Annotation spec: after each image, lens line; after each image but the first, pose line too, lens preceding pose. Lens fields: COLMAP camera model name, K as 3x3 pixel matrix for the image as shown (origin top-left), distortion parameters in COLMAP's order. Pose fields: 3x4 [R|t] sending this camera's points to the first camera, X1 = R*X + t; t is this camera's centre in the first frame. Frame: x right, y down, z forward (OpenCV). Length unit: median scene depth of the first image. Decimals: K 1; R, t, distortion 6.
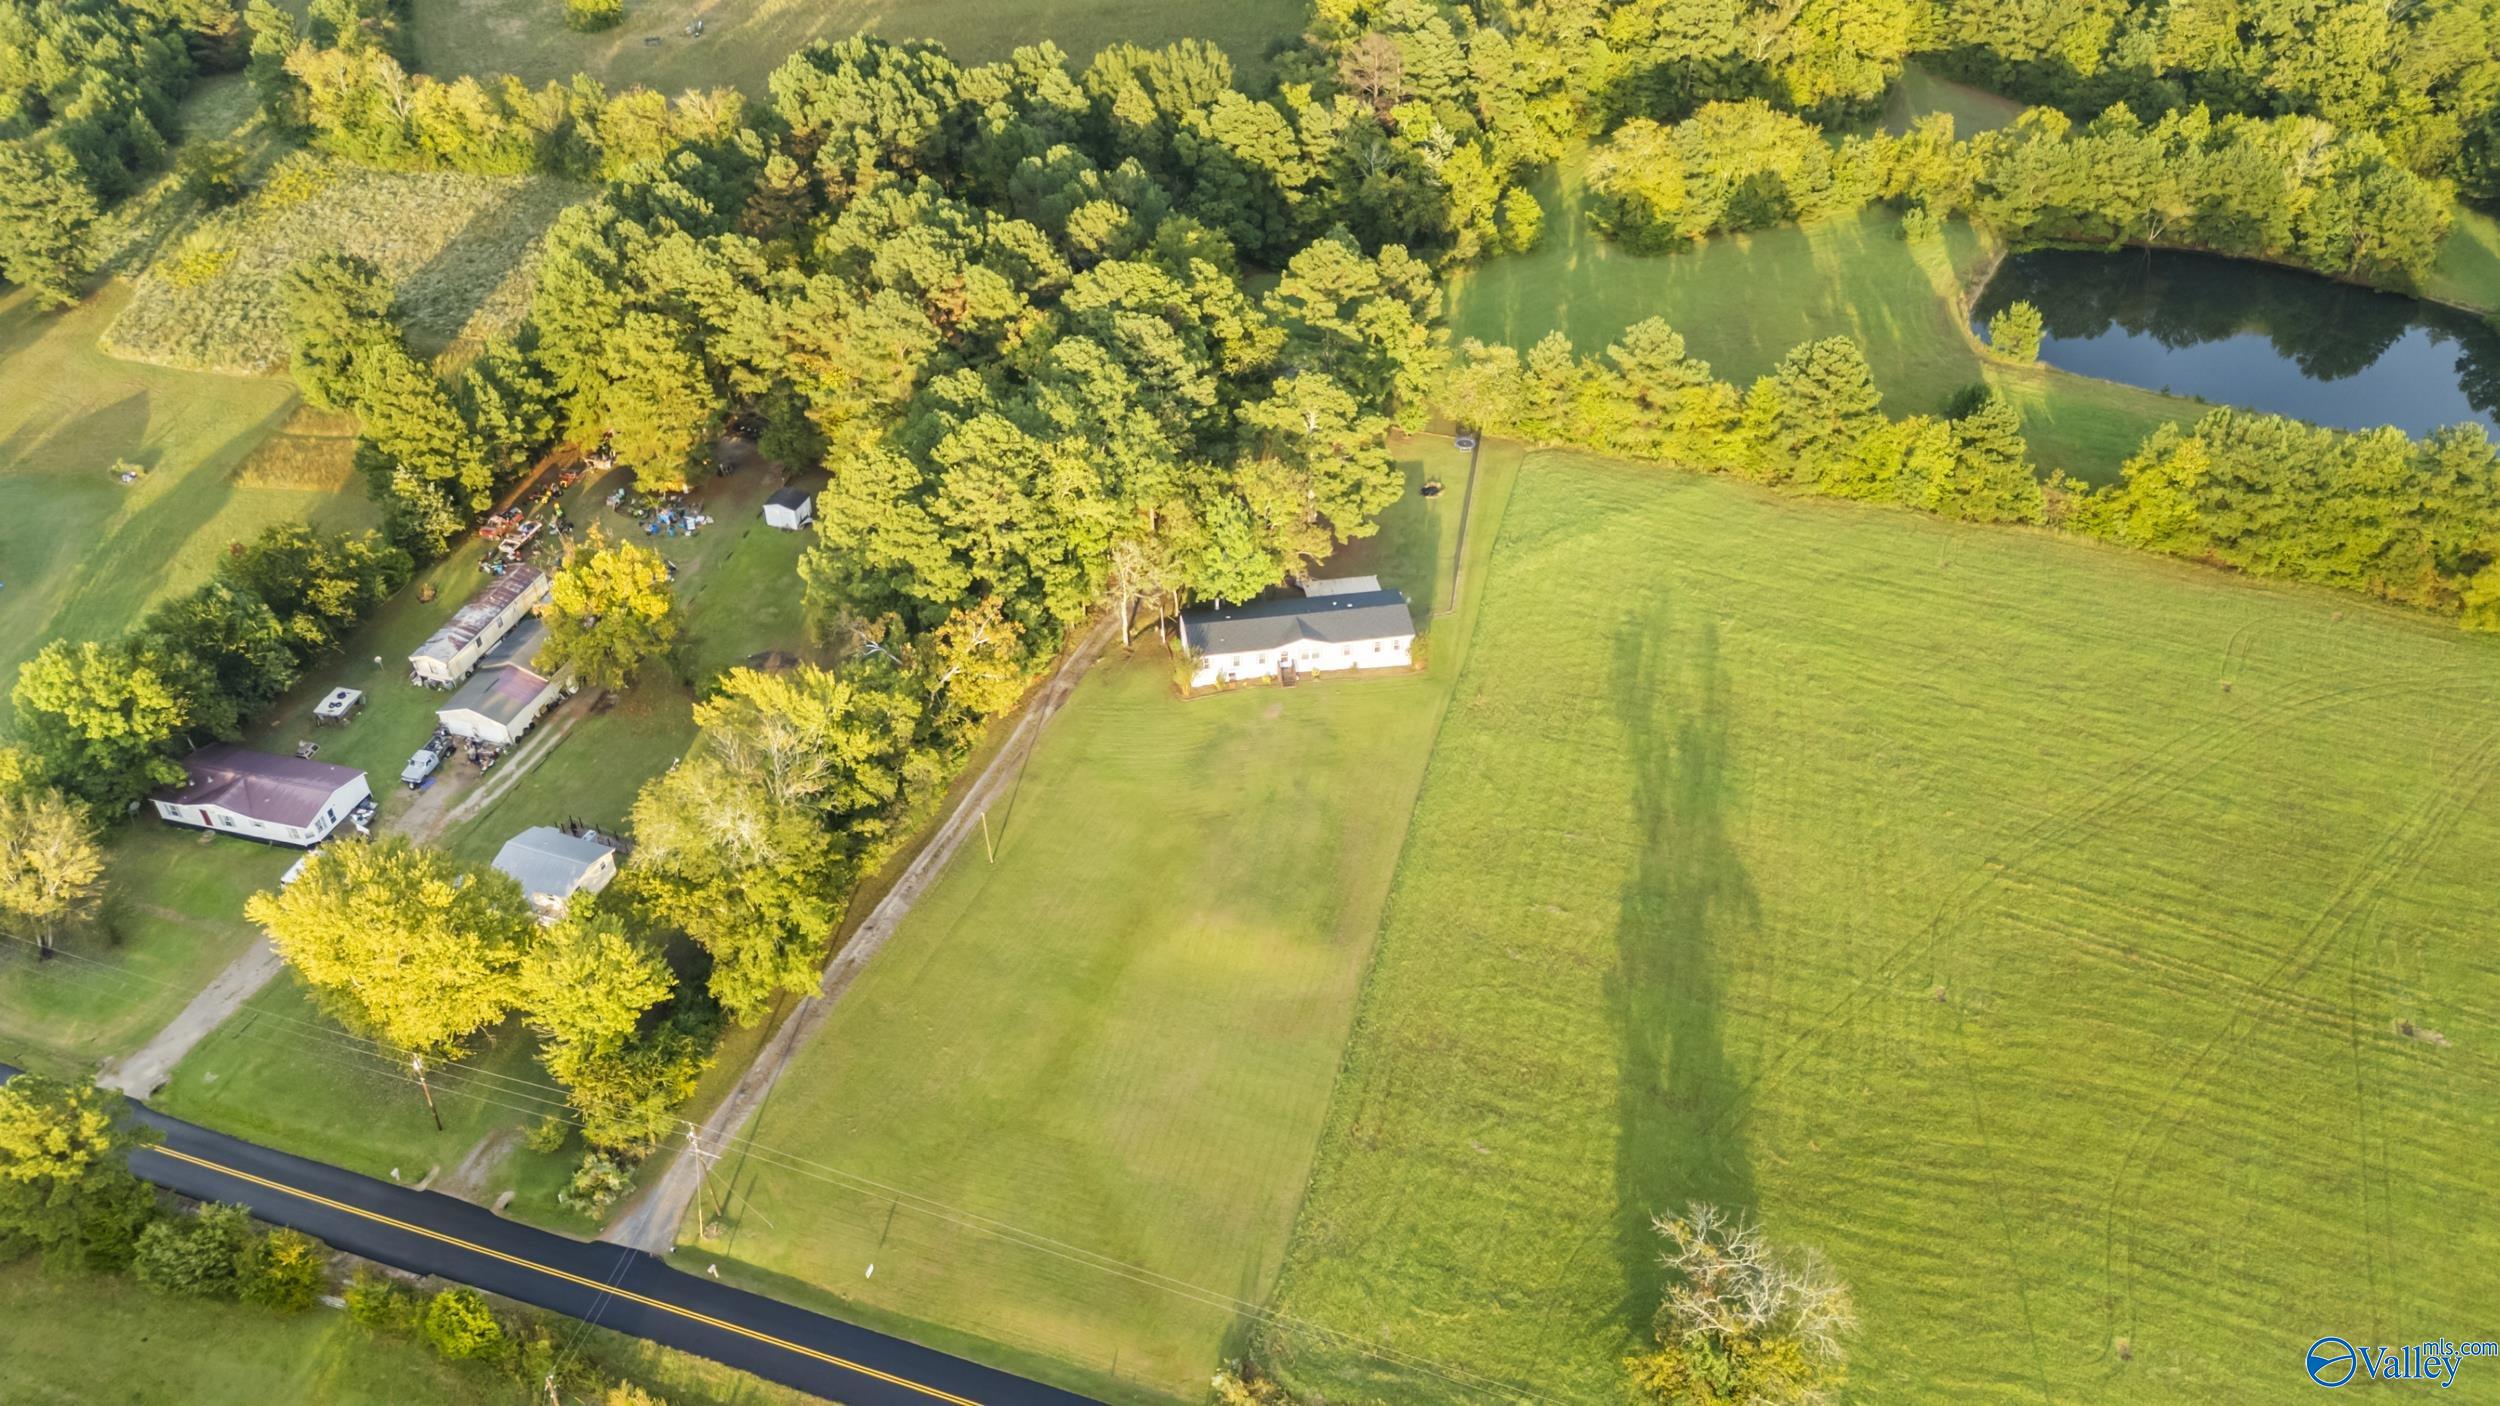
lens RADIAL K [[1833.5, 0, 1250.0], [0, 1833.5, 703.0], [0, 0, 1]] dist [0.076610, -0.070933]
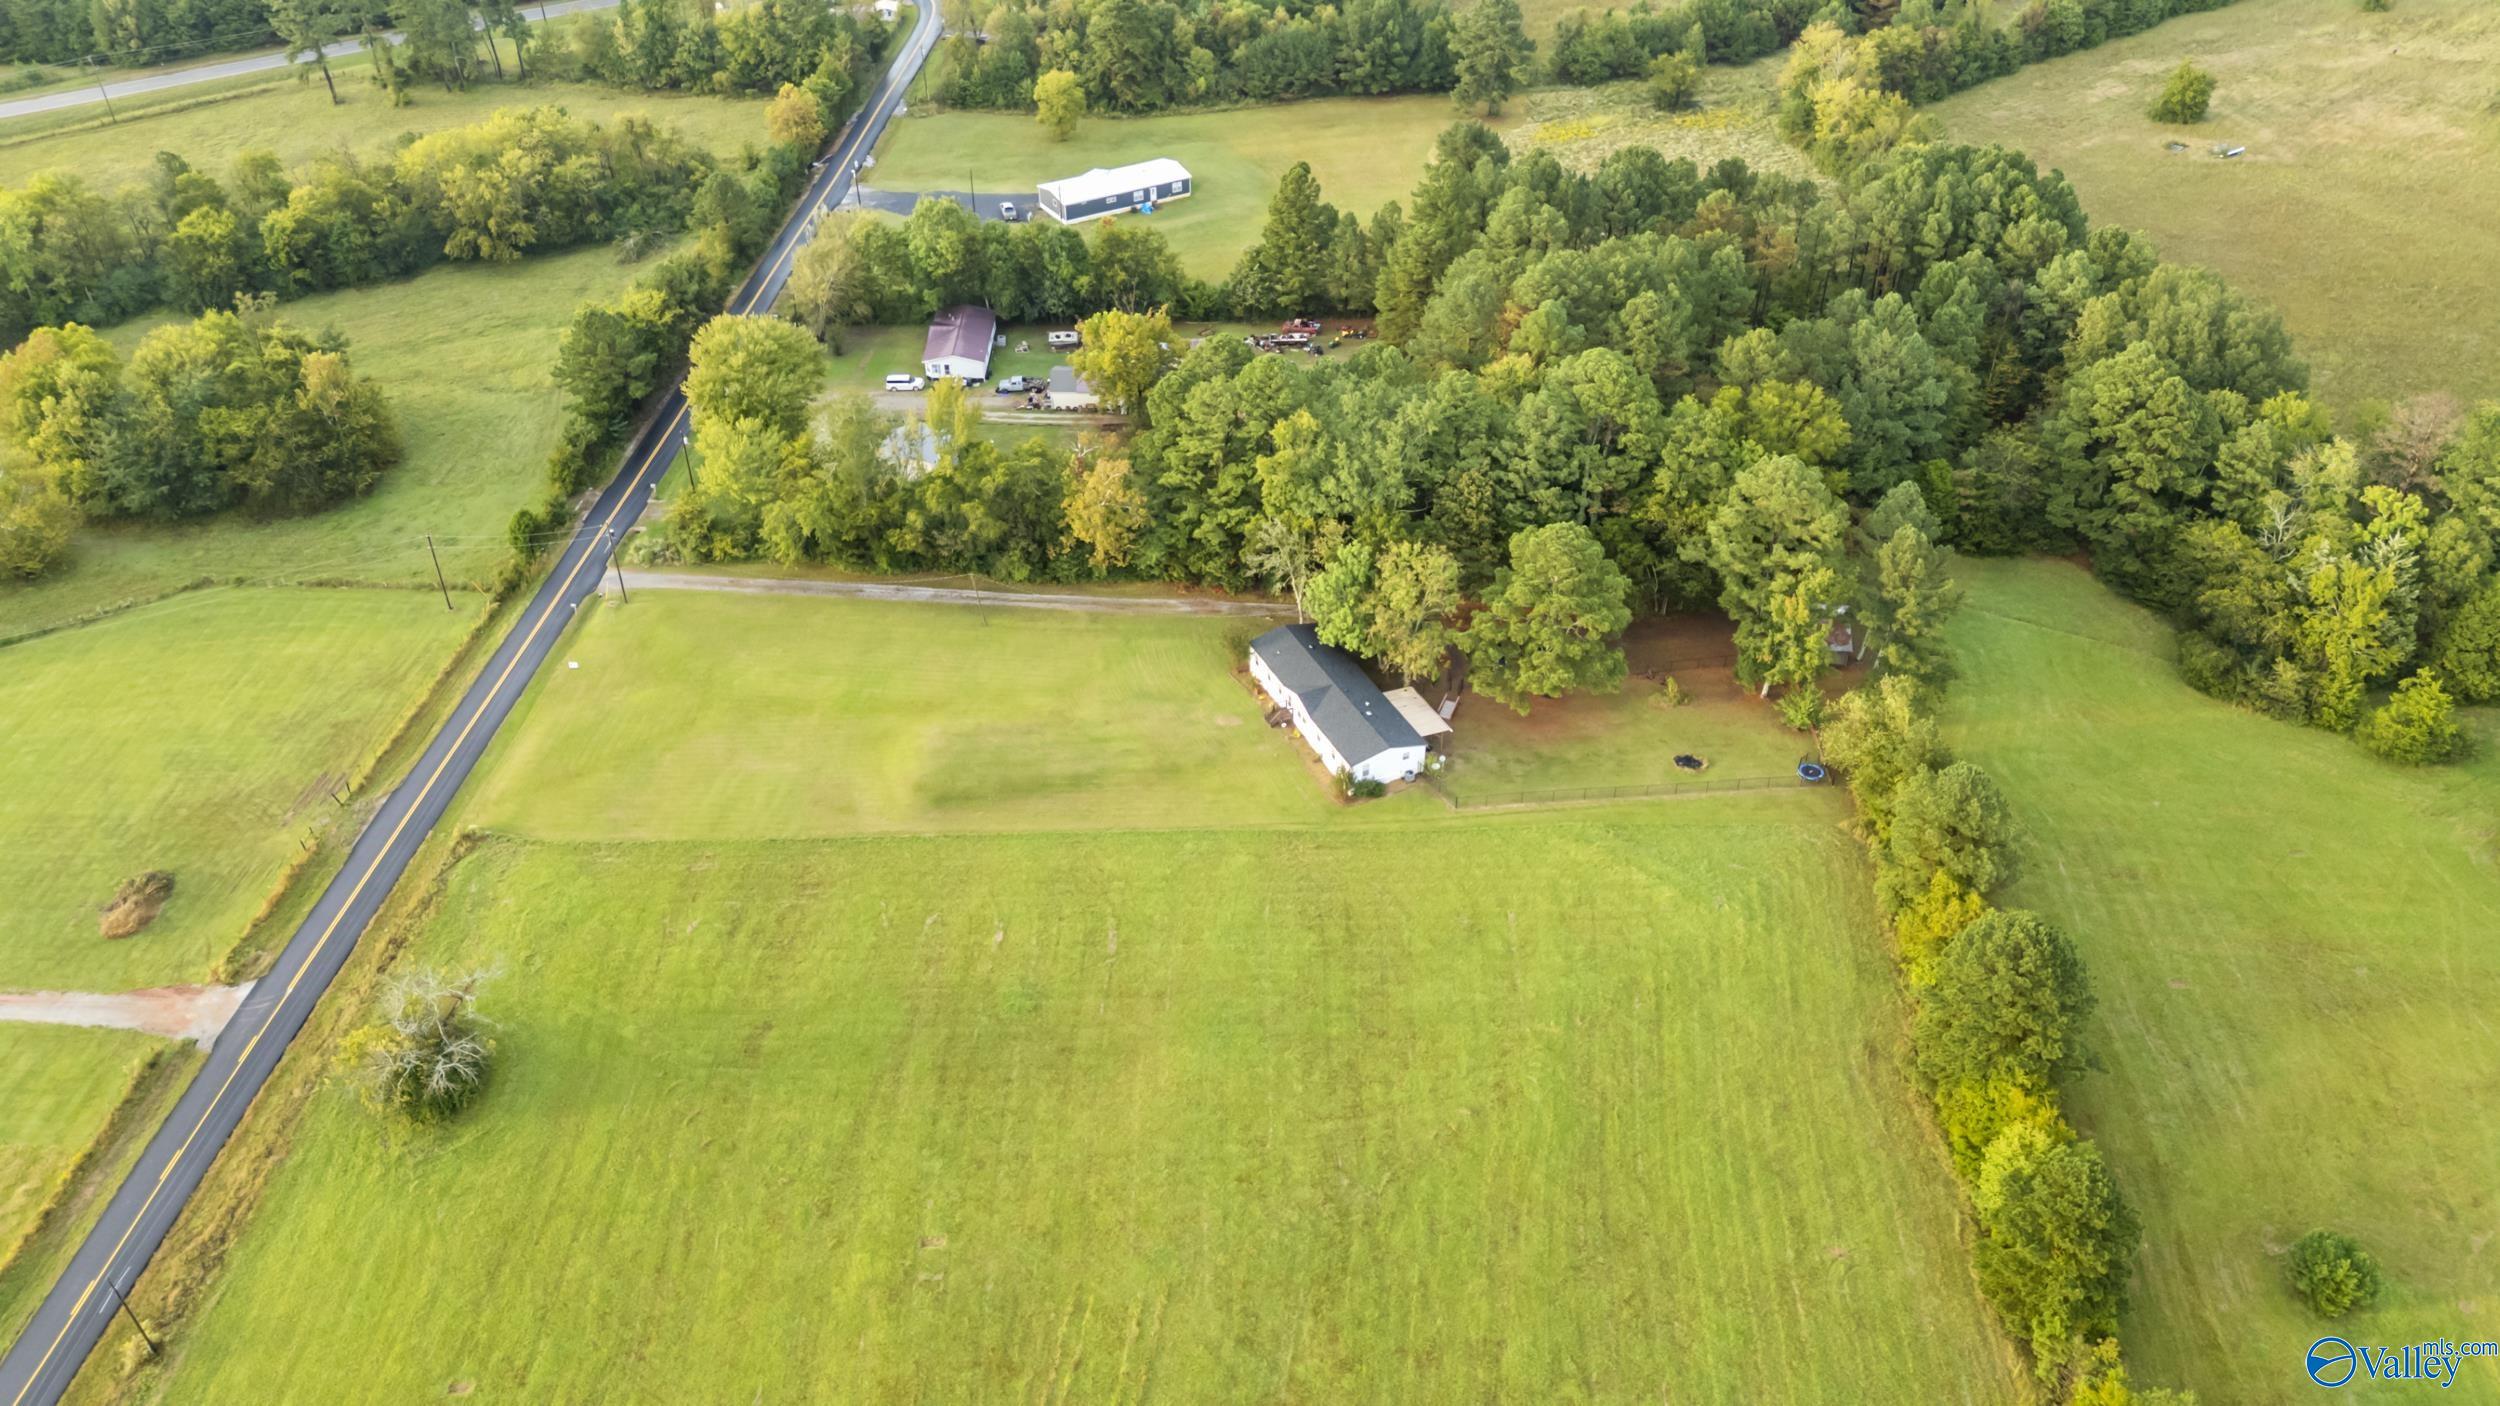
lens RADIAL K [[1850.6, 0, 1250.0], [0, 1850.6, 703.0], [0, 0, 1]] dist [0.080510, -0.086267]
pose [[0.266895, 0.568026, -0.778533, 0.782858], [-0.589447, 0.735329, 0.334431, -0.341804], [0.762443, 0.369646, 0.531077, 0.444776]]
